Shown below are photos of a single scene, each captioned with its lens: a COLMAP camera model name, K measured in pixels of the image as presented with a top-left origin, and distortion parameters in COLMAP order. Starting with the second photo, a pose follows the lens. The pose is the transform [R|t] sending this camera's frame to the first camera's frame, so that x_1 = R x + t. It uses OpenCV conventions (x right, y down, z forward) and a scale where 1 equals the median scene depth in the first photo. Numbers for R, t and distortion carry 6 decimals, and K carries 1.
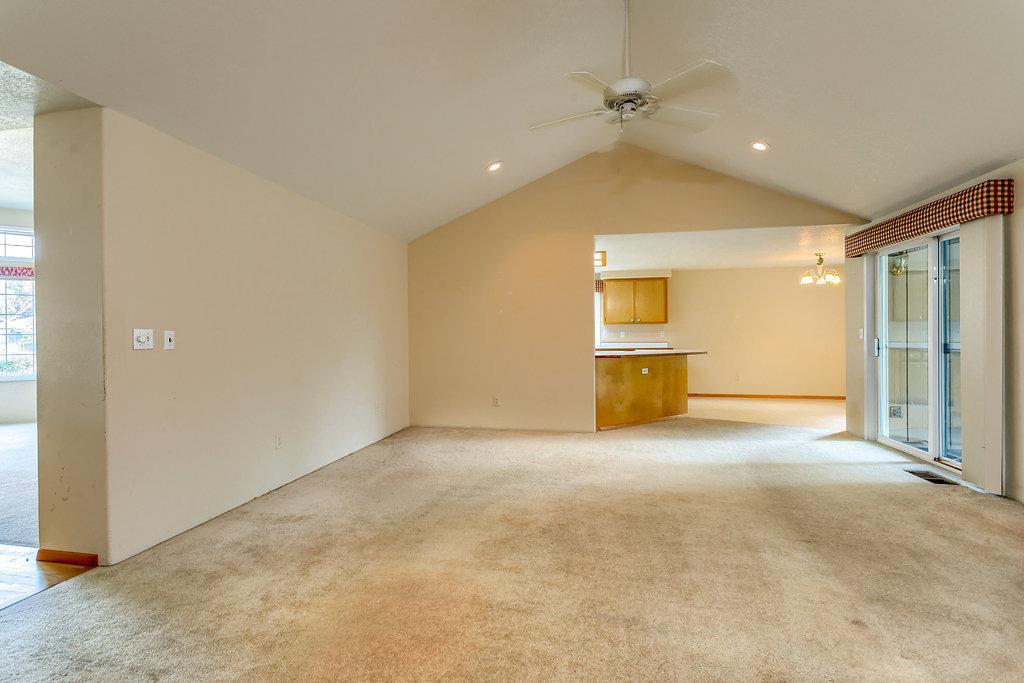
lens RADIAL K [[483.8, 0, 509.6], [0, 483.8, 335.0], [0, 0, 1]] dist [0.000644, 0.000840]
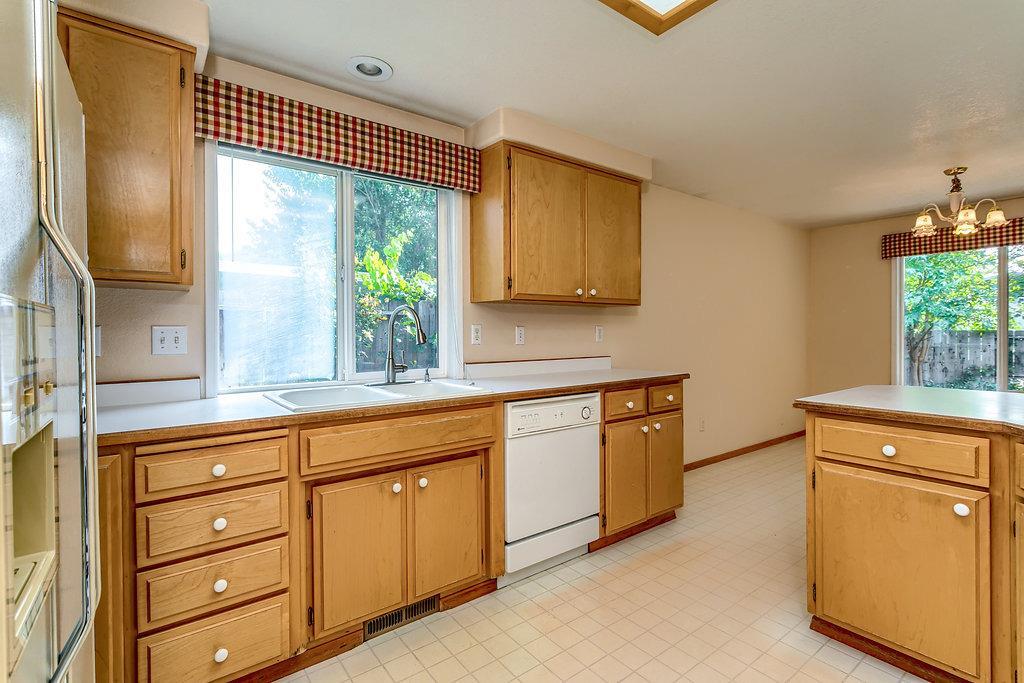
lens RADIAL K [[483.8, 0, 509.6], [0, 483.8, 335.0], [0, 0, 1]] dist [0.000644, 0.000840]
pose [[0.661375, -0.000365, 0.750055, -0.014043], [-0.001710, 0.999997, 0.001994, -0.003278], [-0.750053, -0.002601, 0.661372, 1.137700]]
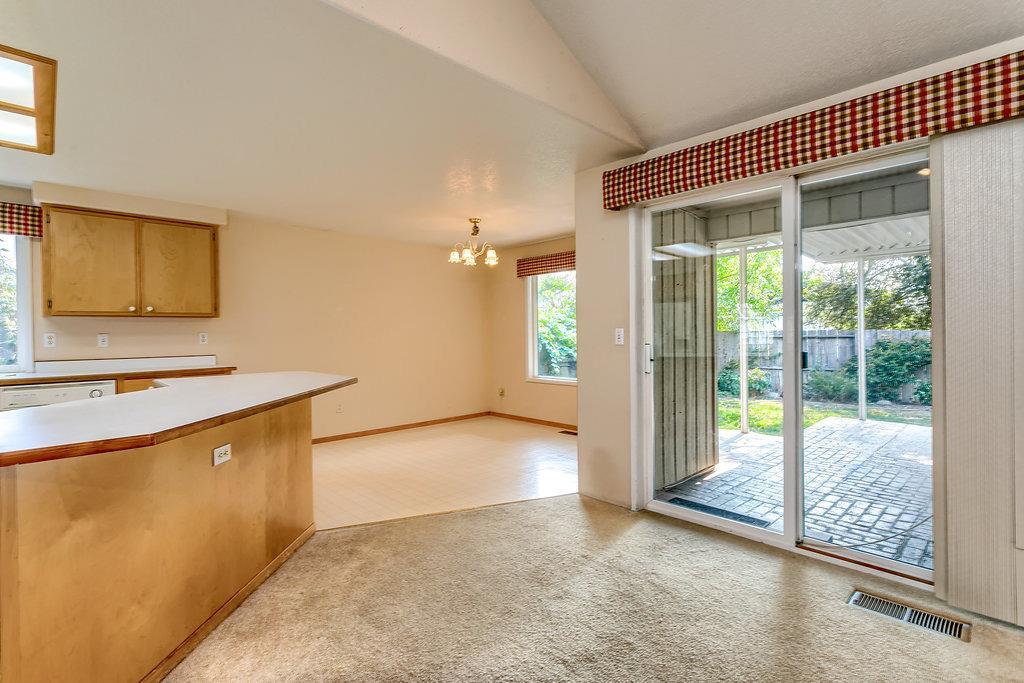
lens RADIAL K [[483.8, 0, 509.6], [0, 483.8, 335.0], [0, 0, 1]] dist [0.000644, 0.000840]
pose [[0.576635, -0.000899, 0.817002, 0.128735], [0.007100, 0.999967, -0.003911, -0.002961], [-0.816971, 0.008056, 0.576622, 0.656275]]
